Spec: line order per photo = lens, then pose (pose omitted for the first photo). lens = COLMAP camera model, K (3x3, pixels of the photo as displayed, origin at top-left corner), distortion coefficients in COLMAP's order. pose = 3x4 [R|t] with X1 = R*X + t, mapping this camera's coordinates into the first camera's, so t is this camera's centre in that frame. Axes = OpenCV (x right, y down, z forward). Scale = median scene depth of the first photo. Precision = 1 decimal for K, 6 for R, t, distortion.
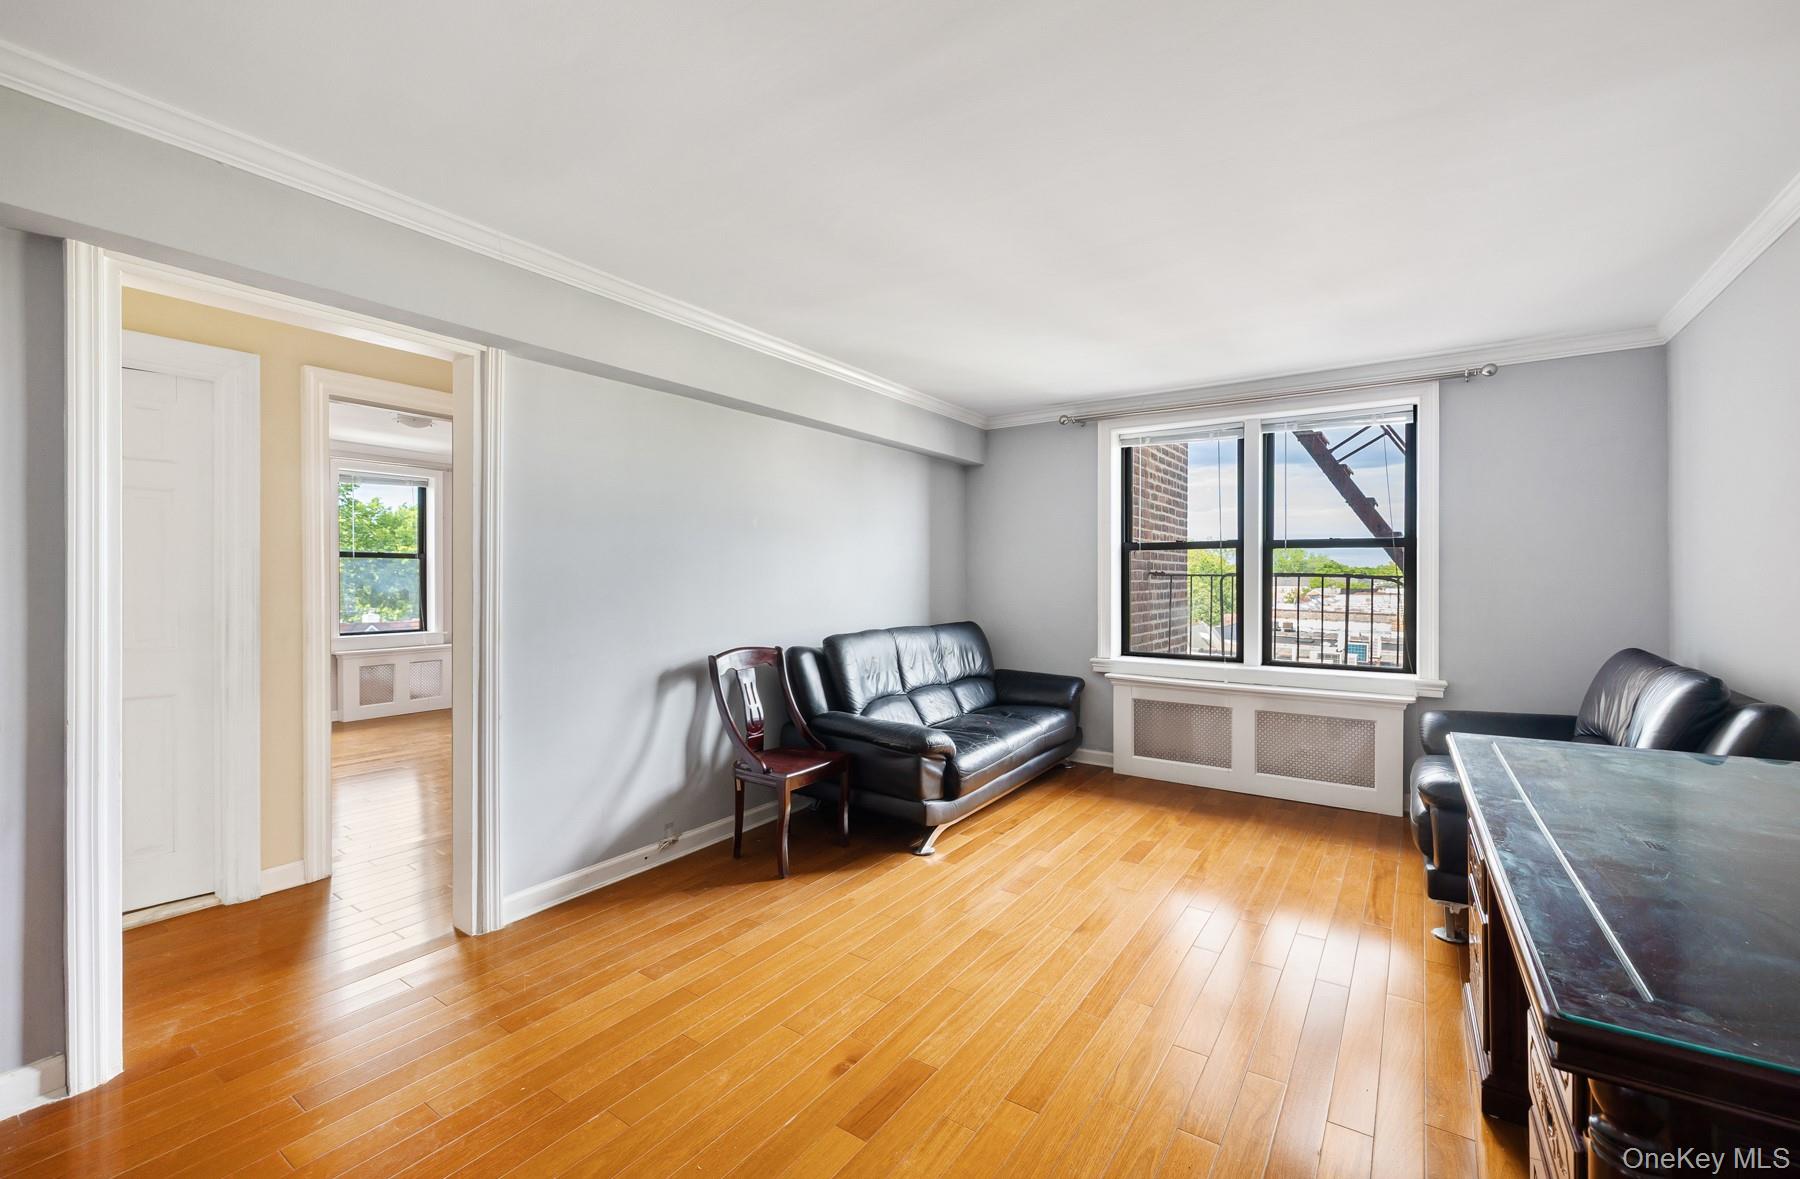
lens RADIAL K [[725.0, 0, 907.3], [0, 725.0, 578.0], [0, 0, 1]] dist [-0.001889, -0.000016]
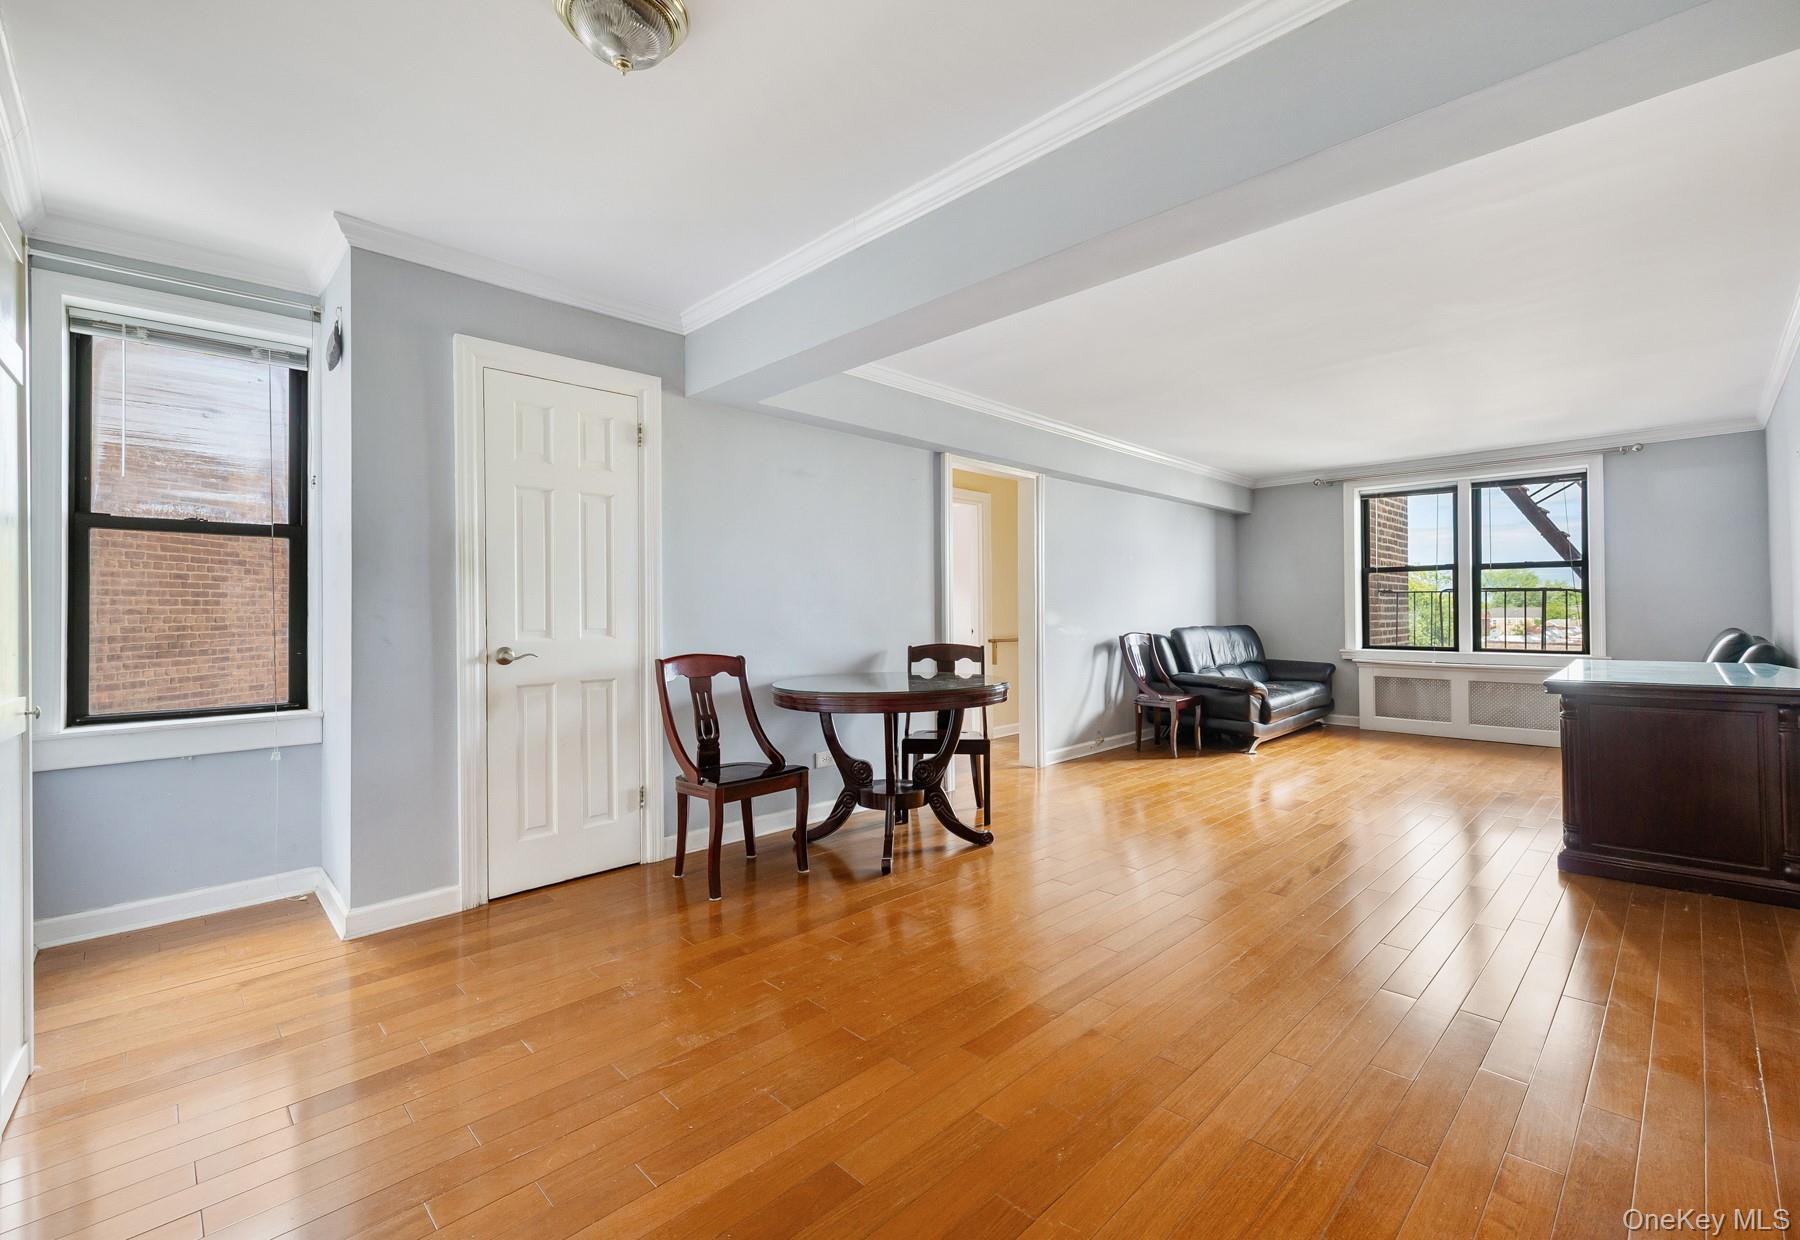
lens RADIAL K [[816.1, 0, 896.2], [0, 816.1, 618.5], [0, 0, 1]] dist [0.002203, 0.000776]
pose [[0.985552, -0.008815, -0.169146, -0.349571], [0.008778, 0.999961, -0.000971, 0.046112], [0.169148, -0.000528, 0.985591, -0.759782]]
